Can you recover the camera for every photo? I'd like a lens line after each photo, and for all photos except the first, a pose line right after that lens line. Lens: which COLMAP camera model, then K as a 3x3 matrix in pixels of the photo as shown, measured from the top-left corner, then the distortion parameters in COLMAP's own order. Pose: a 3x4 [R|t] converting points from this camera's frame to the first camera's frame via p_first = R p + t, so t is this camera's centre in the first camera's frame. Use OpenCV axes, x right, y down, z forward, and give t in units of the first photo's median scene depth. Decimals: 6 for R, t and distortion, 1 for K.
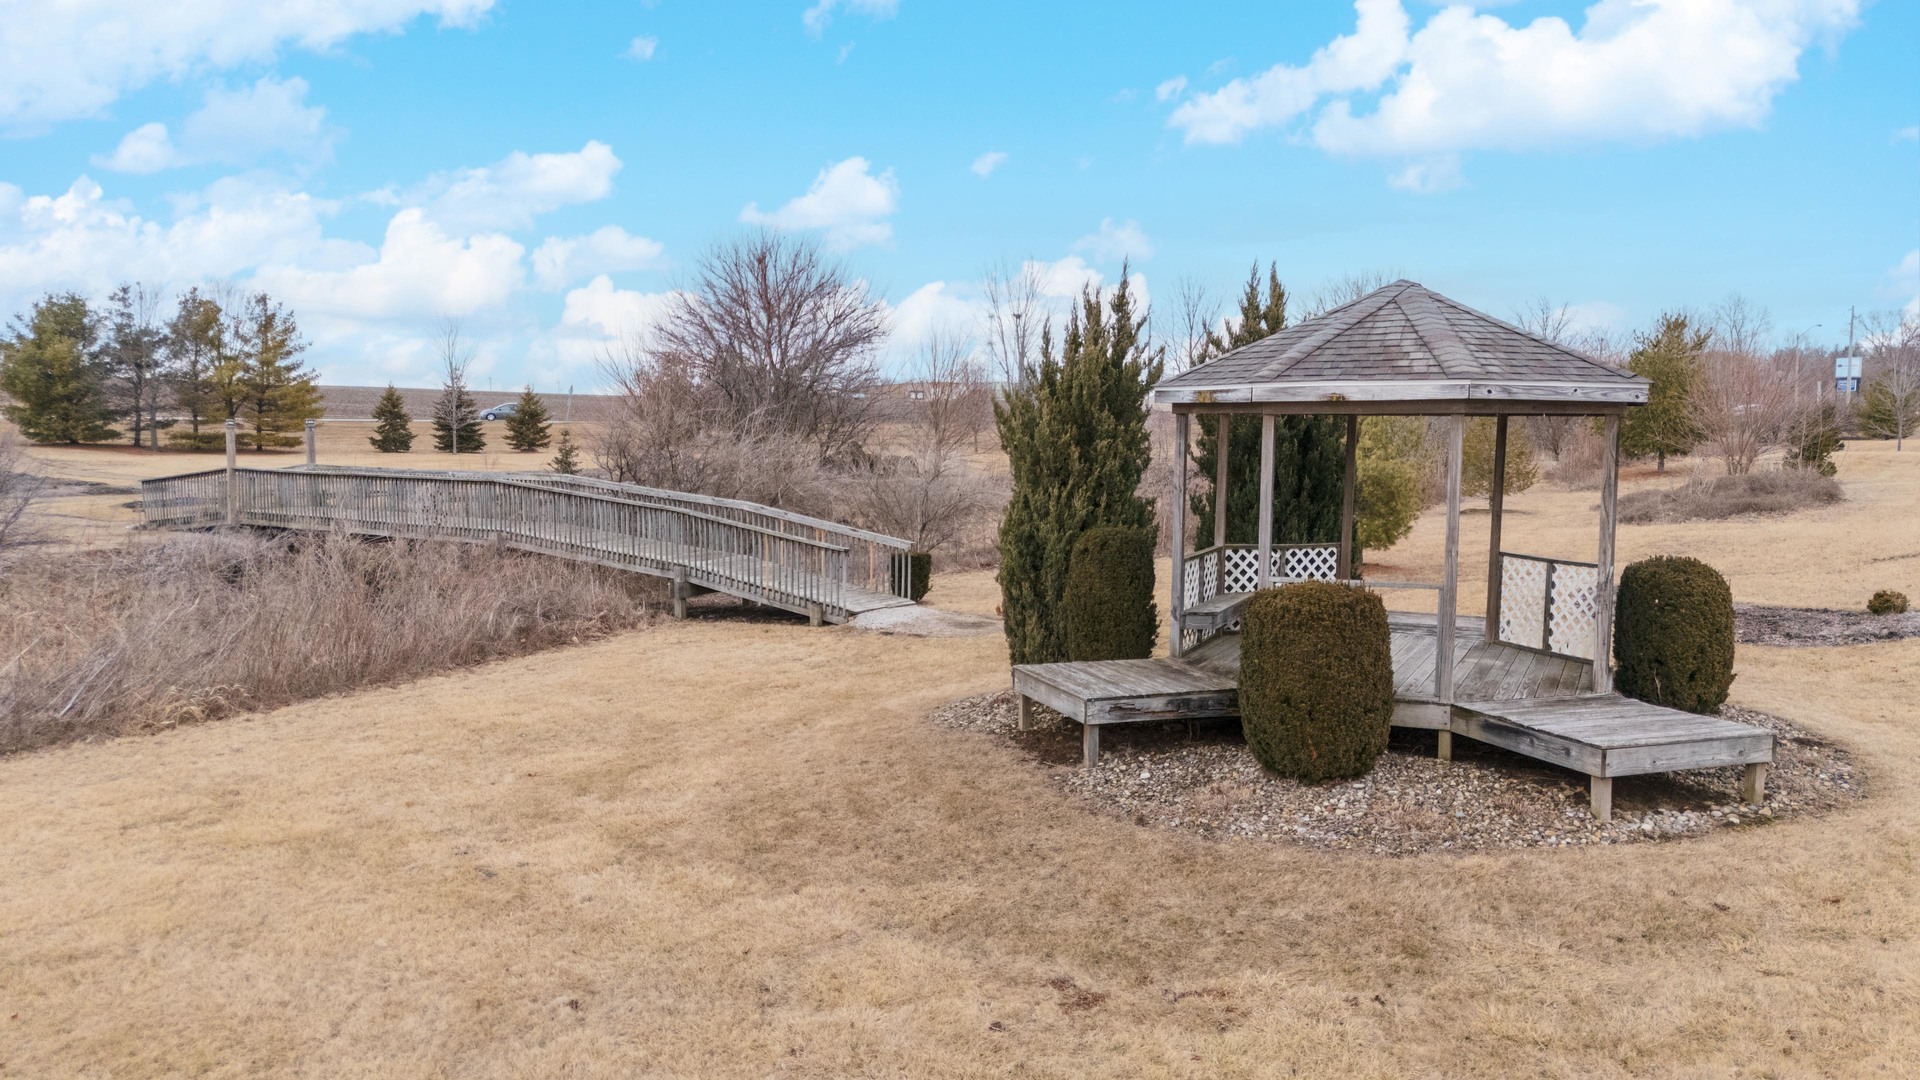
lens RADIAL K [[1433.5, 0, 960.7], [0, 1433.5, 537.2], [0, 0, 1]] dist [0.060348, -0.052460]
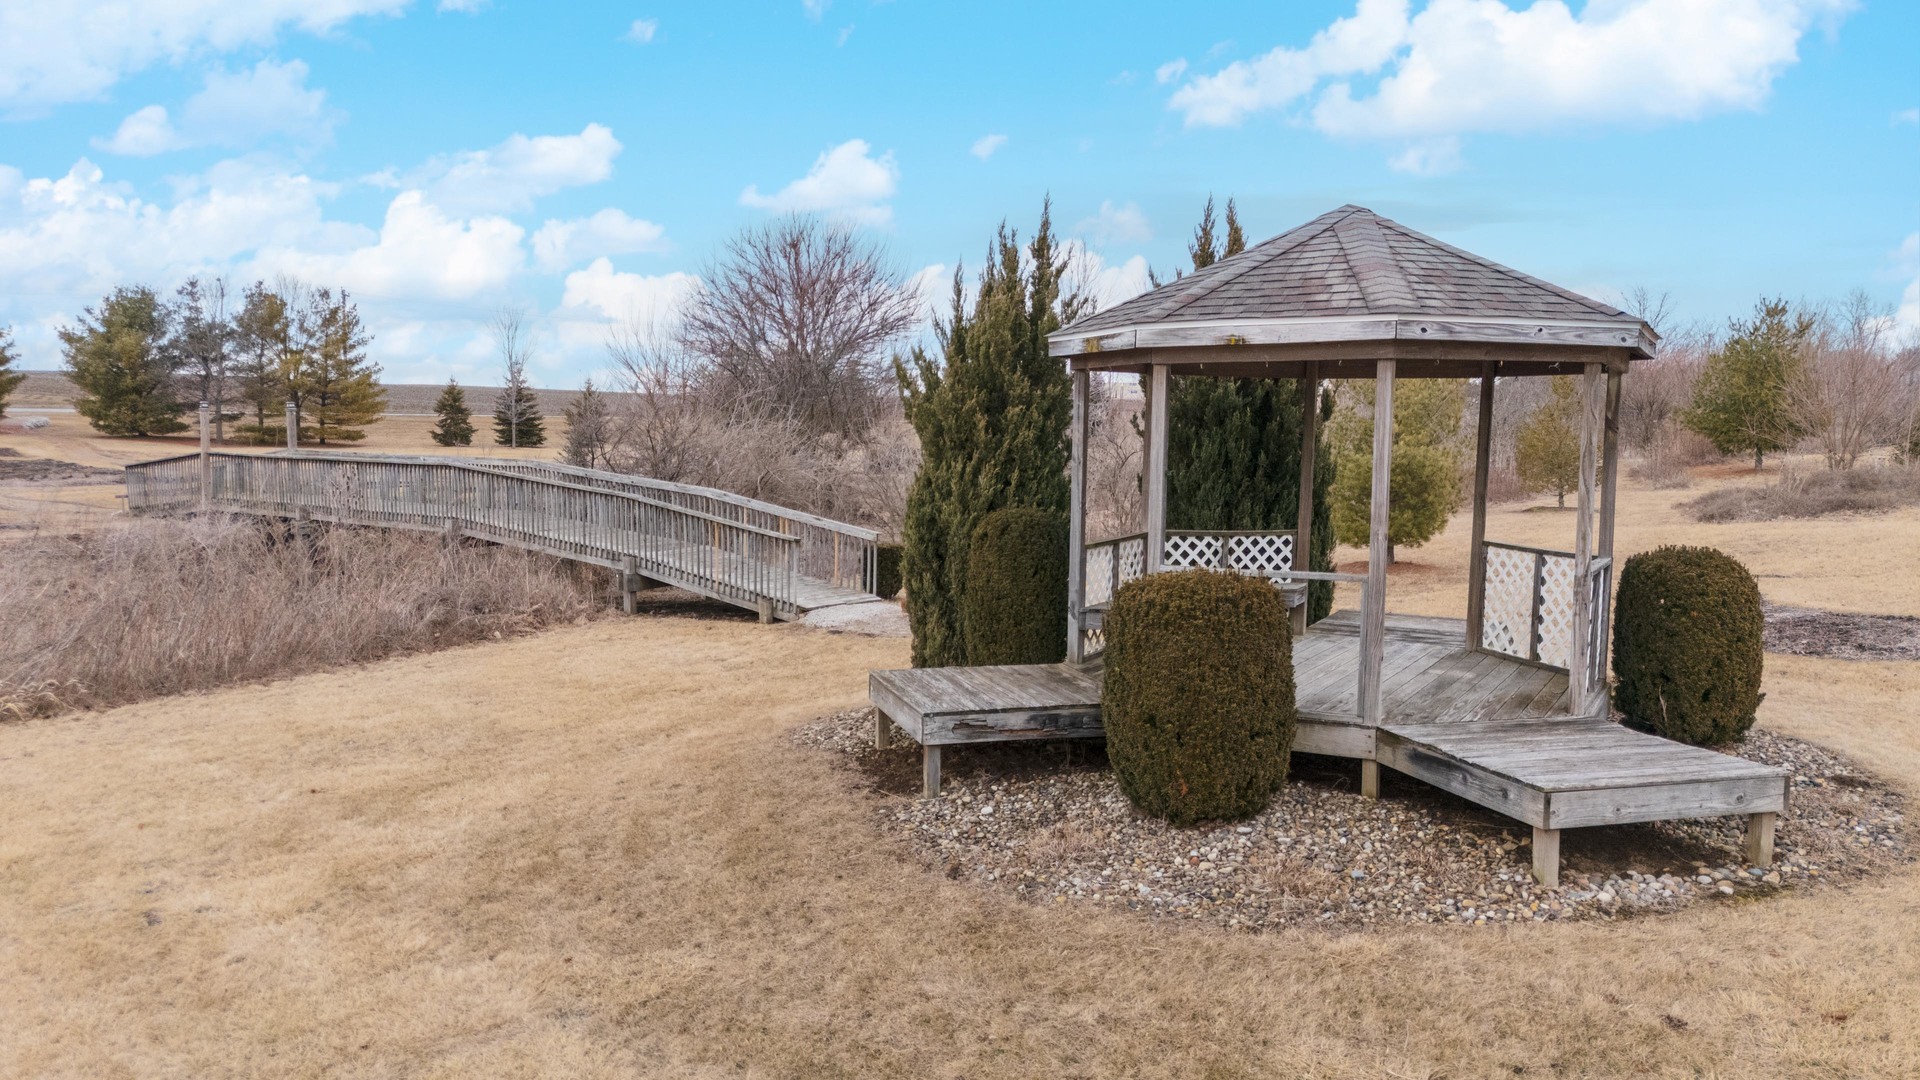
lens RADIAL K [[1433.5, 0, 962.7], [0, 1433.5, 536.6], [0, 0, 1]] dist [0.060348, -0.052460]
pose [[0.998022, 0.008087, -0.062338, 0.119720], [-0.008164, 0.999966, -0.000976, 0.010224], [0.062328, 0.001483, 0.998055, 0.145780]]
